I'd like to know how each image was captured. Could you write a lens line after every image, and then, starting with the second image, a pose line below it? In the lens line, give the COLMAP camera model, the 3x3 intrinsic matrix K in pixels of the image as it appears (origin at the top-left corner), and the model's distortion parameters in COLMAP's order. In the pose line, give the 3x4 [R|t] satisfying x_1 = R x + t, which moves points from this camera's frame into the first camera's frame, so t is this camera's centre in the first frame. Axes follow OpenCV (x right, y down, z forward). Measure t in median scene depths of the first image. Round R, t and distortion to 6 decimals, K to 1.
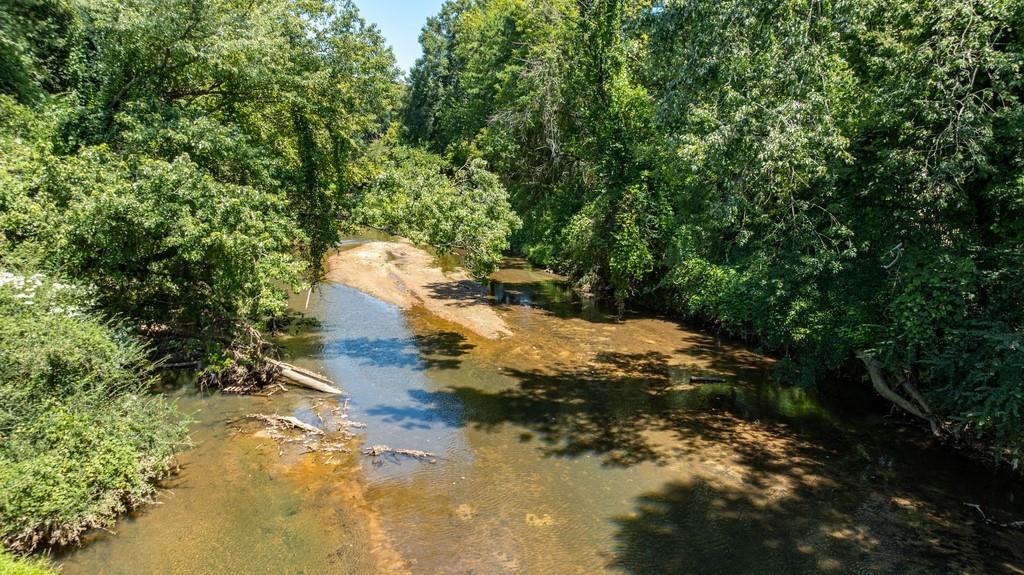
lens RADIAL K [[710.5, 0, 512.0], [0, 710.5, 283.0], [0, 0, 1]] dist [-0.020834, 0.011735]
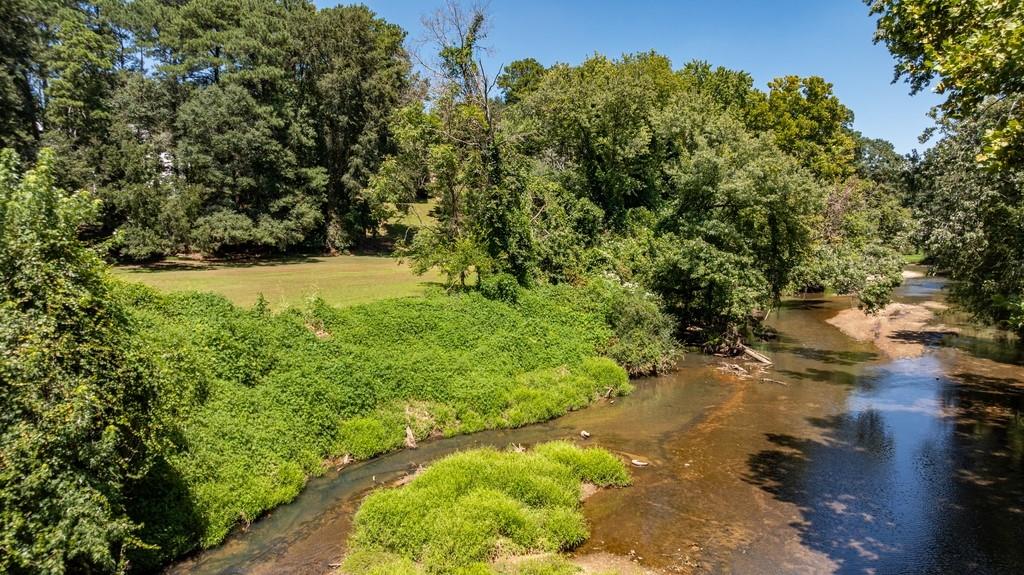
lens RADIAL K [[710.5, 0, 512.6], [0, 710.5, 286.4], [0, 0, 1]] dist [-0.020834, 0.011735]
pose [[0.685762, 0.048733, -0.726193, 0.705139], [-0.119525, 0.991750, -0.046317, 0.134616], [0.717945, 0.118560, 0.685929, -0.870519]]
